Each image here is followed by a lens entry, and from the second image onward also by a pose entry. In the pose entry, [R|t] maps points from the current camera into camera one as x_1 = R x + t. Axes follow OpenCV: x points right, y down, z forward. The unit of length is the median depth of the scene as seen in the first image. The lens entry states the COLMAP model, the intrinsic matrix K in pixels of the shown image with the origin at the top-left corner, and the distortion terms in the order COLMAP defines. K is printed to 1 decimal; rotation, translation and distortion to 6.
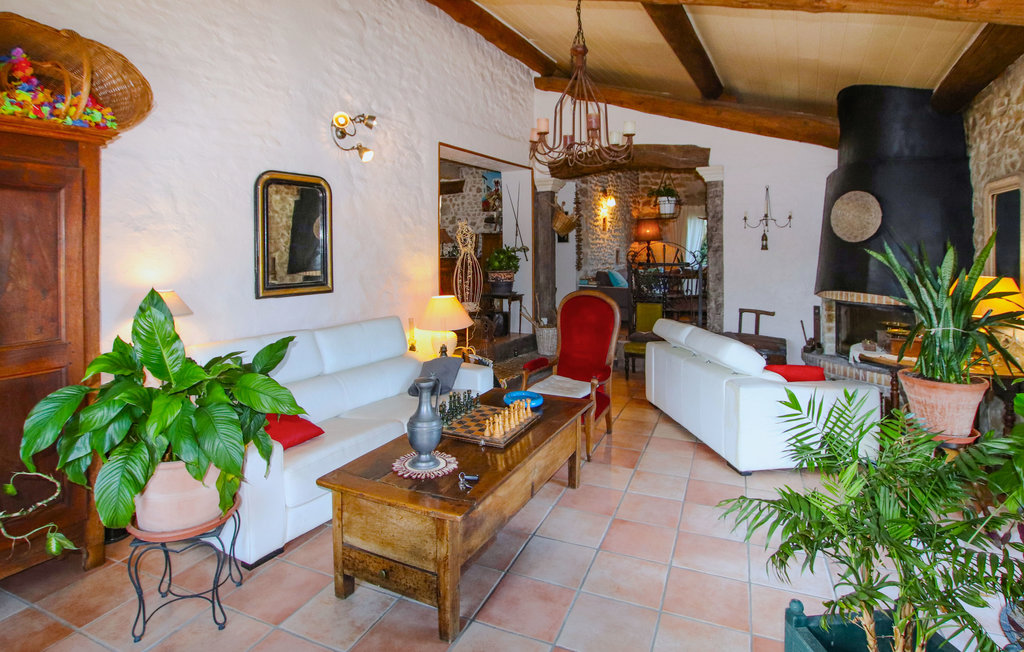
lens RADIAL K [[515.5, 0, 525.7], [0, 515.5, 325.2], [0, 0, 1]] dist [-0.028300, 0.001044]
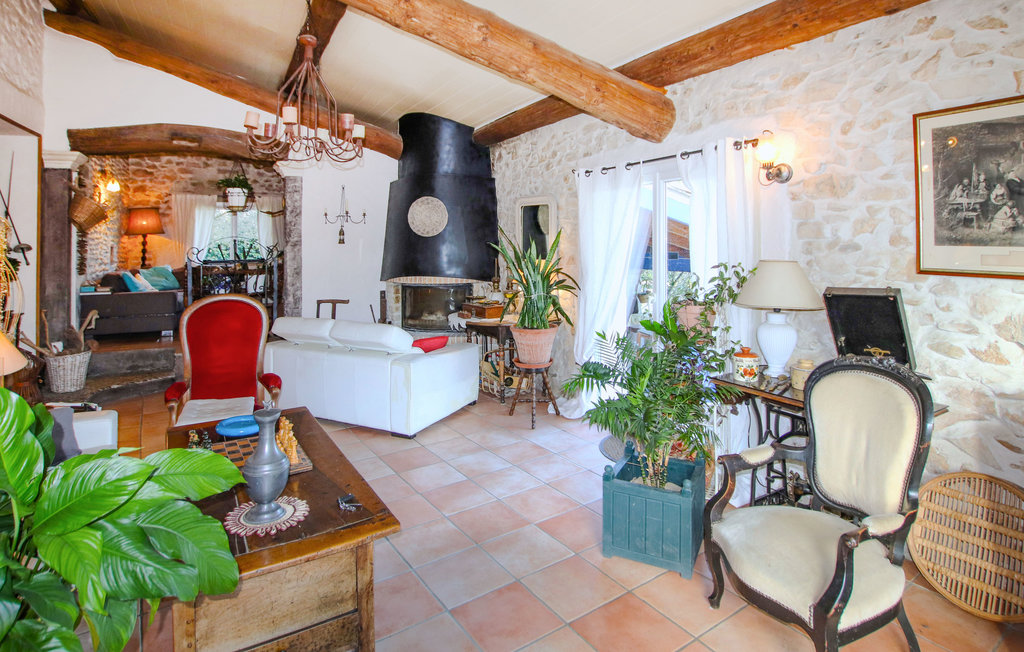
lens RADIAL K [[515.5, 0, 525.7], [0, 515.5, 325.2], [0, 0, 1]] dist [-0.028300, 0.001044]
pose [[0.547200, -0.141592, 0.824938, -0.241663], [0.127463, 0.988189, 0.085064, -0.018594], [-0.827239, 0.058602, 0.558785, 0.075203]]
